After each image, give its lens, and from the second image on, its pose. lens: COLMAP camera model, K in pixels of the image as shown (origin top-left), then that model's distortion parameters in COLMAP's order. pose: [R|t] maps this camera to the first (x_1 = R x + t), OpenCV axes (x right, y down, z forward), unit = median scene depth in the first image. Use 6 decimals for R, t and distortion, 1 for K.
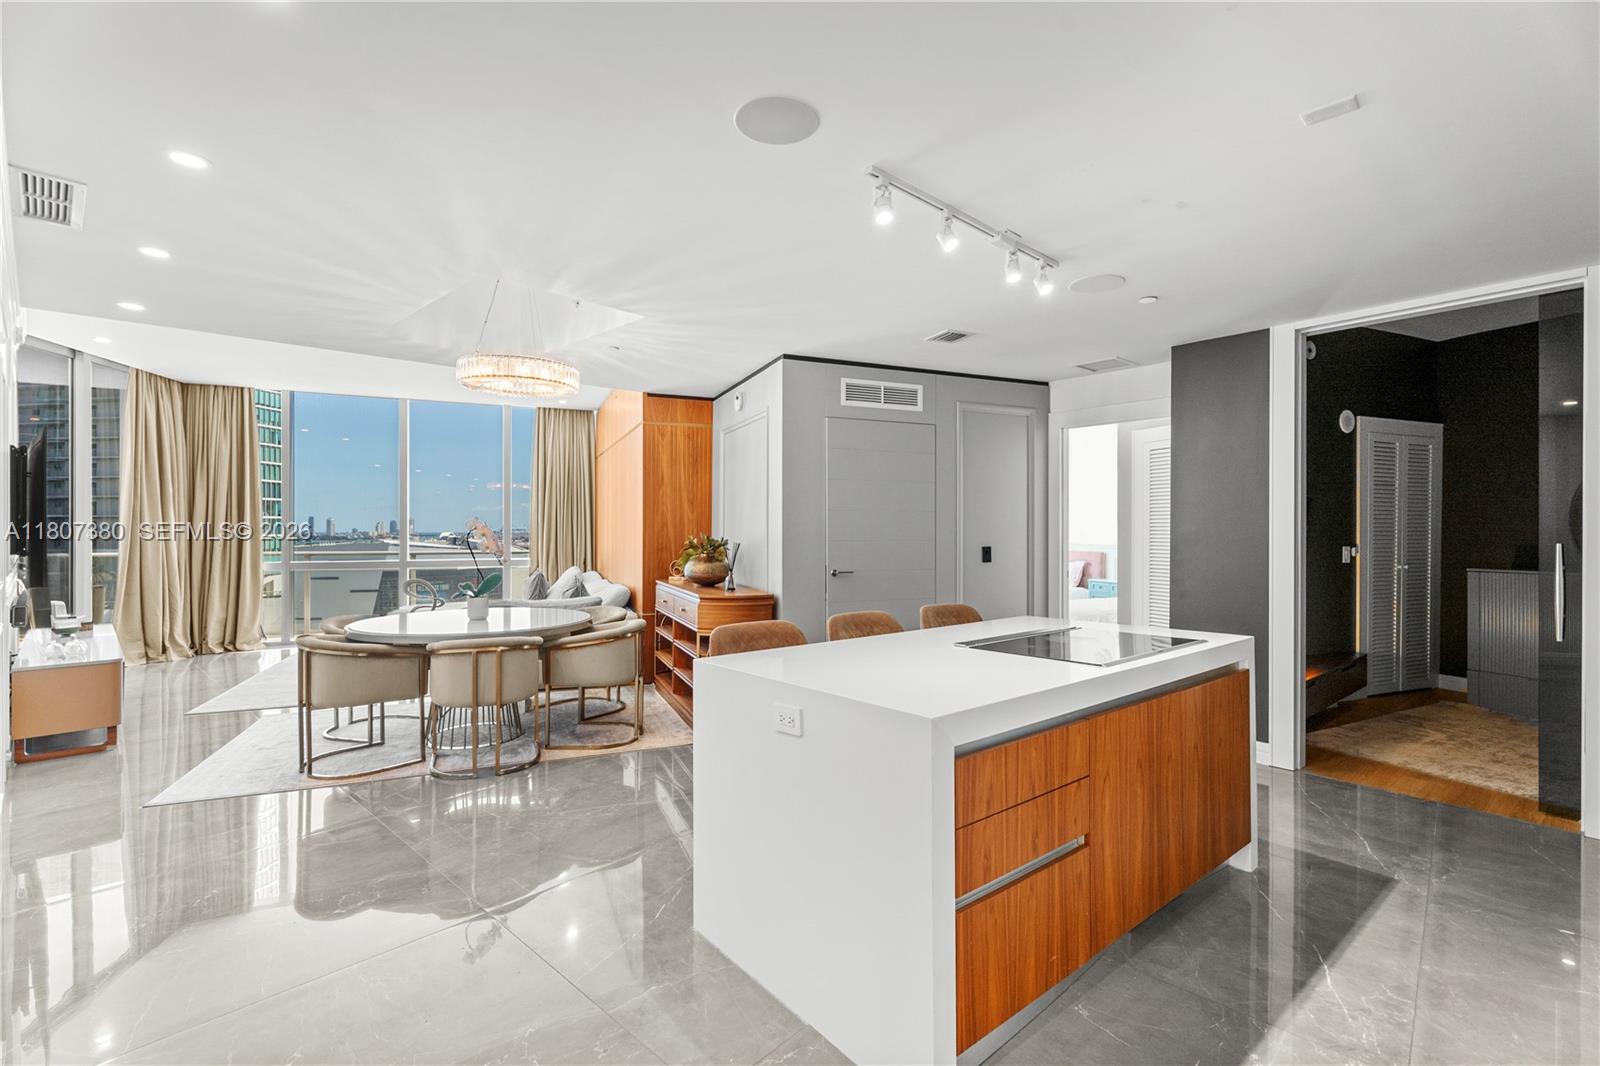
lens RADIAL K [[726.6, 0, 809.2], [0, 726.6, 532.4], [0, 0, 1]] dist [0.003014, 0.000124]
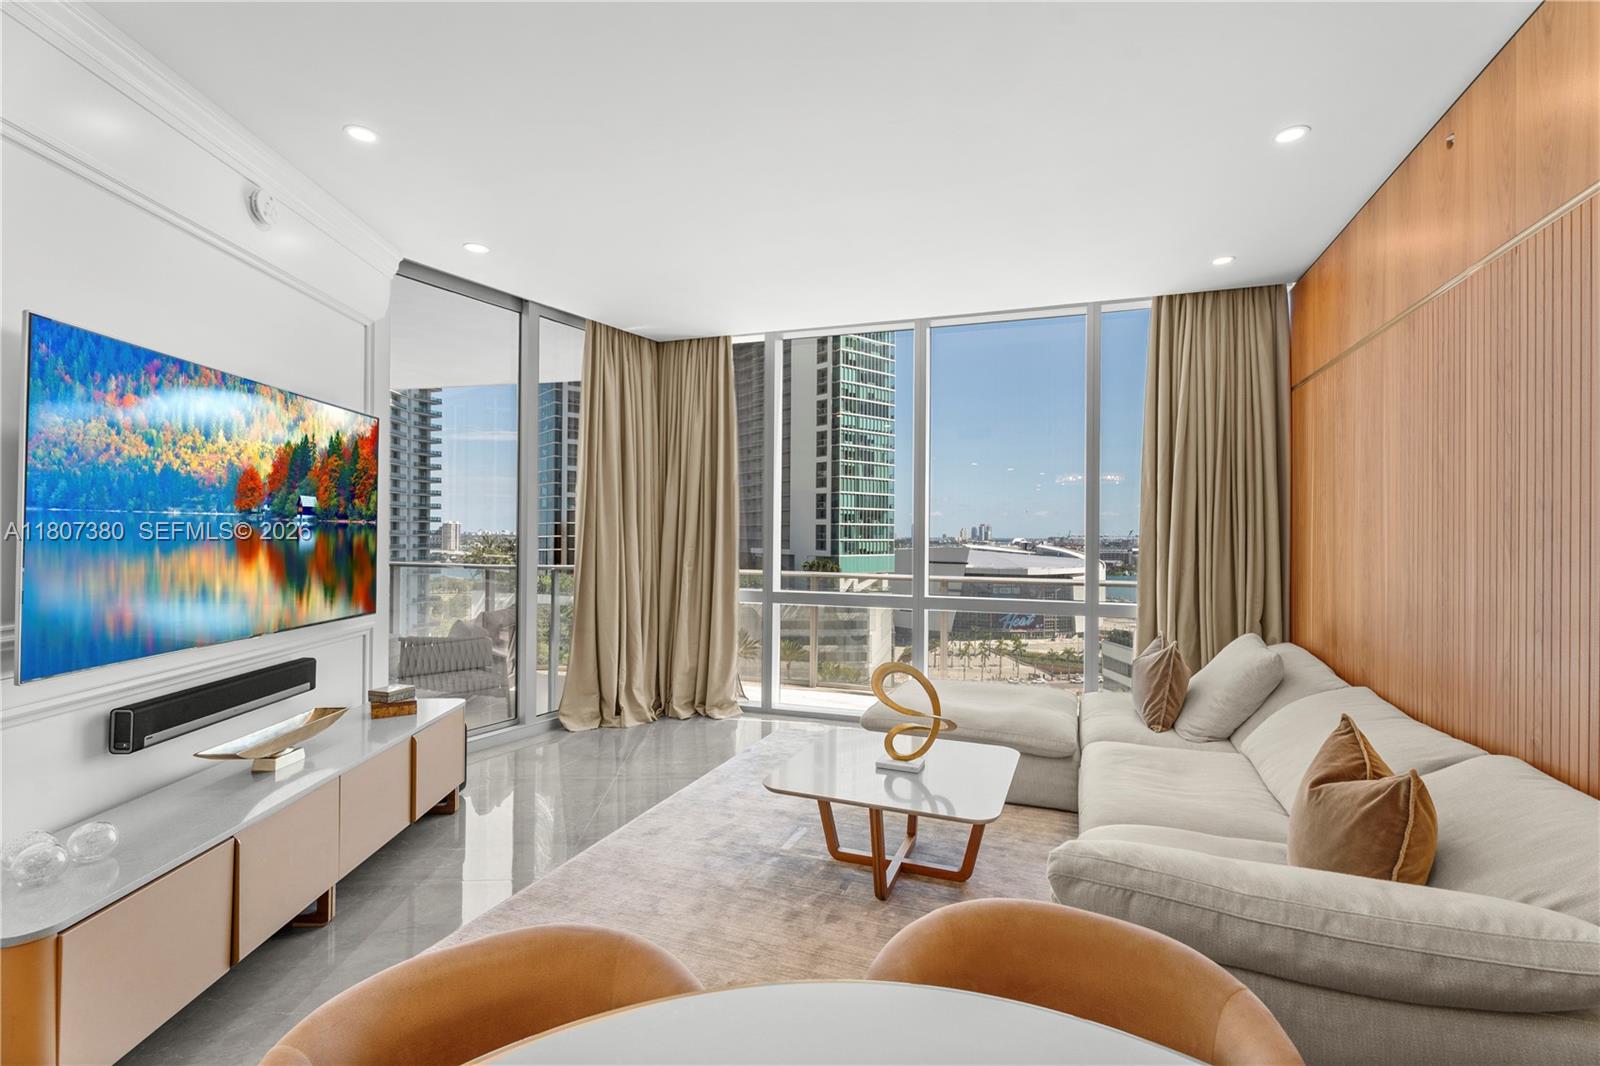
lens RADIAL K [[726.6, 0, 809.2], [0, 726.6, 532.4], [0, 0, 1]] dist [0.003014, 0.000124]
pose [[0.736057, 0.002921, -0.676913, -0.309298], [-0.008911, 0.999946, -0.005375, -0.012877], [0.676861, 0.009988, 0.736043, 0.697959]]
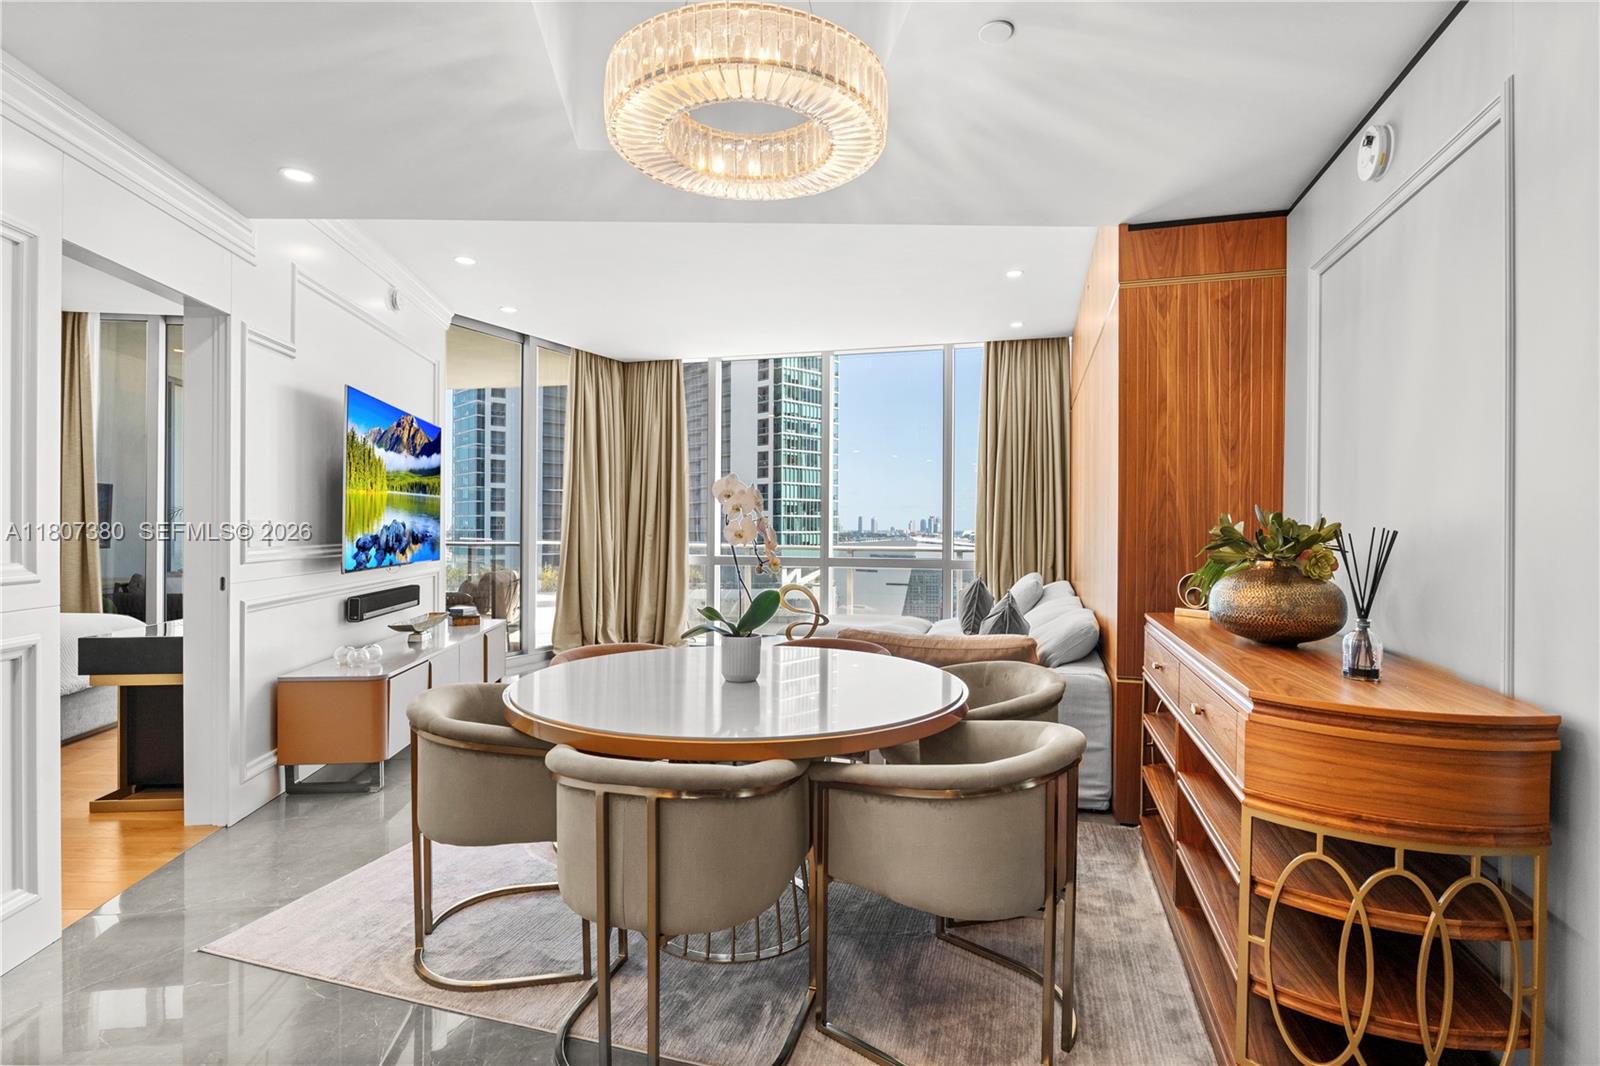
lens RADIAL K [[770.0, 0, 800.0], [0, 770.0, 529.1], [0, 0, 1]] dist [-0.004015, -0.000249]
pose [[0.777675, 0.003418, -0.628658, -0.069341], [-0.005375, 0.999985, -0.001213, 0.012836], [0.628644, 0.004323, 0.777681, 0.456280]]
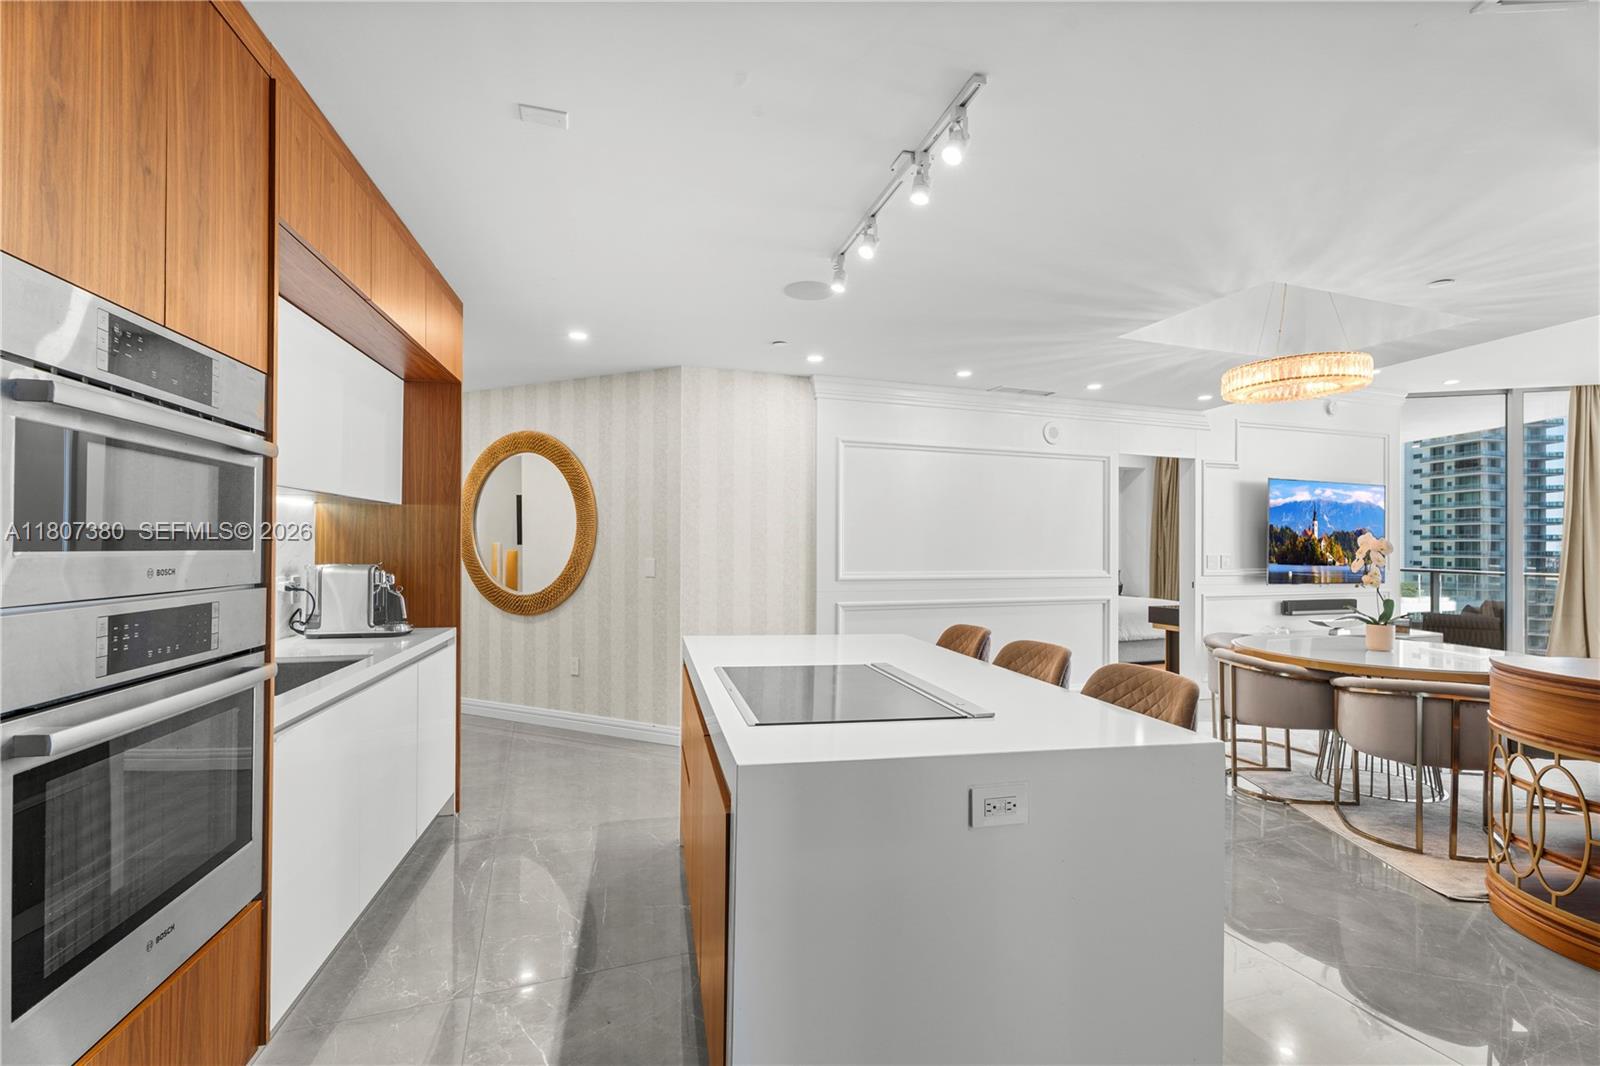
lens RADIAL K [[726.6, 0, 809.2], [0, 726.6, 532.4], [0, 0, 1]] dist [0.003014, 0.000124]
pose [[-0.442201, -0.027993, -0.896479, 0.472555], [-0.012376, 0.999608, -0.025108, 0.008564], [0.896831, -0.000008, -0.442374, 0.579046]]
